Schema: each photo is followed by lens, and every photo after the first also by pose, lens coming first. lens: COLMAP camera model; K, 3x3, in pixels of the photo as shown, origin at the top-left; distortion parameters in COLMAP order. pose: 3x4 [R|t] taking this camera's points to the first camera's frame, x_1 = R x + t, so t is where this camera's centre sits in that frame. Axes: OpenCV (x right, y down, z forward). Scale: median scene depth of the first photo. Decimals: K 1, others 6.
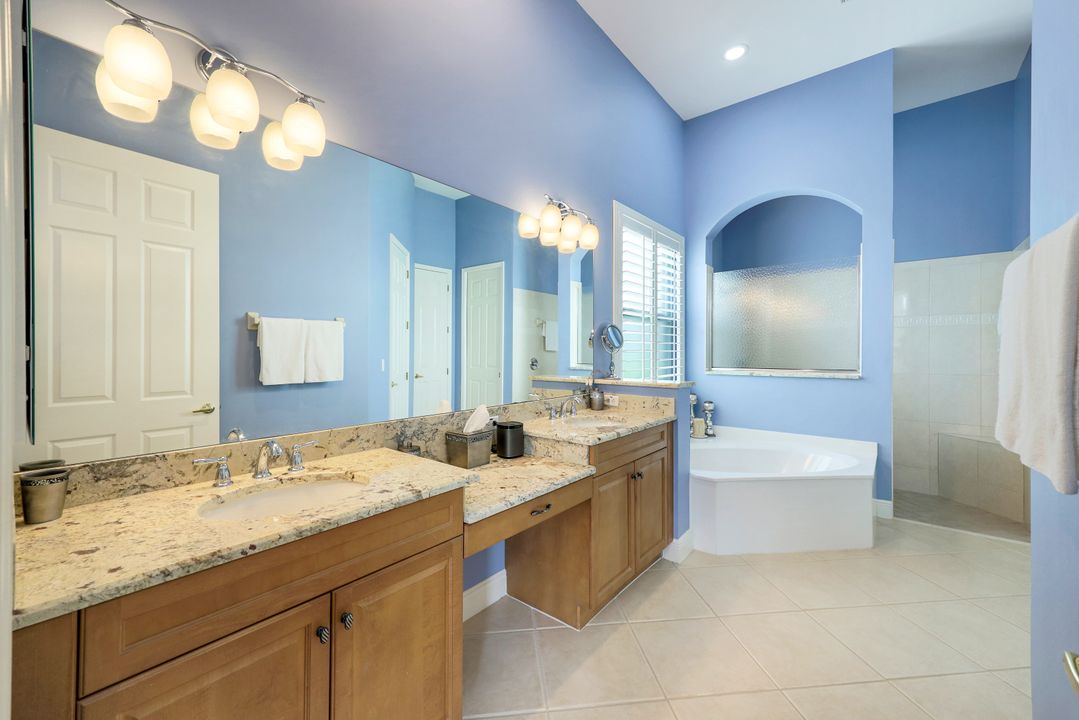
lens RADIAL K [[439.2, 0, 531.1], [0, 439.2, 348.4], [0, 0, 1]] dist [0.011615, -0.000043]
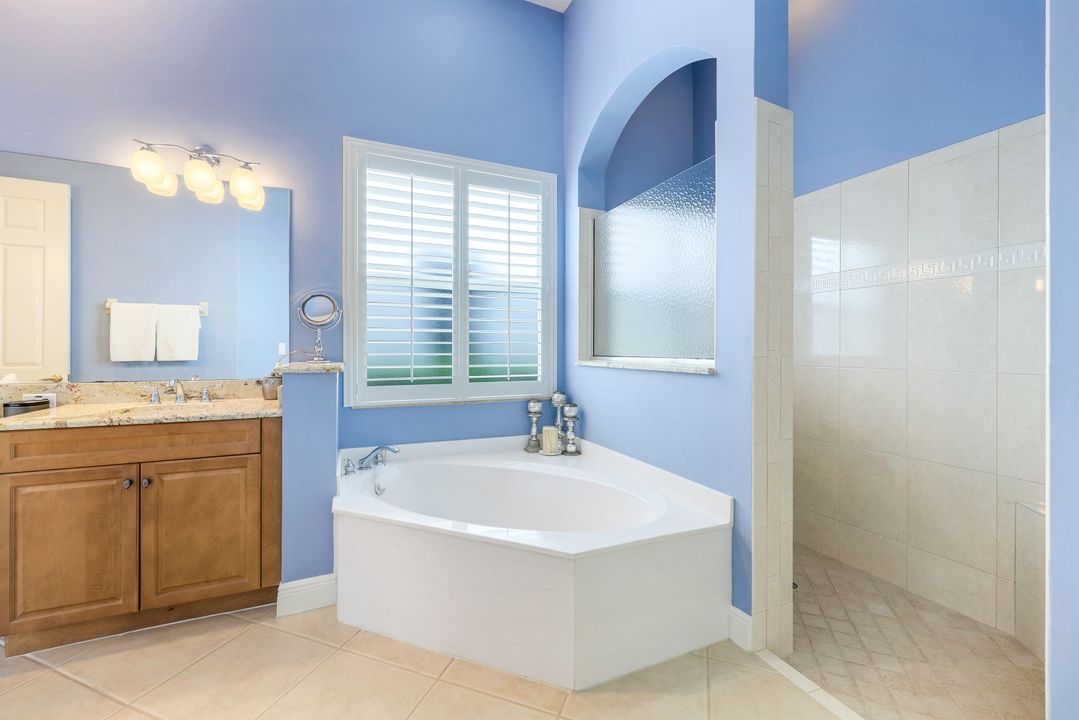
lens RADIAL K [[438.2, 0, 537.9], [0, 438.2, 345.8], [0, 0, 1]] dist [-0.000582, -0.000055]
pose [[0.889233, 0.002000, -0.457451, 0.835059], [-0.003659, 0.999990, -0.002741, 0.038732], [0.457441, 0.004112, 0.889231, 0.450638]]
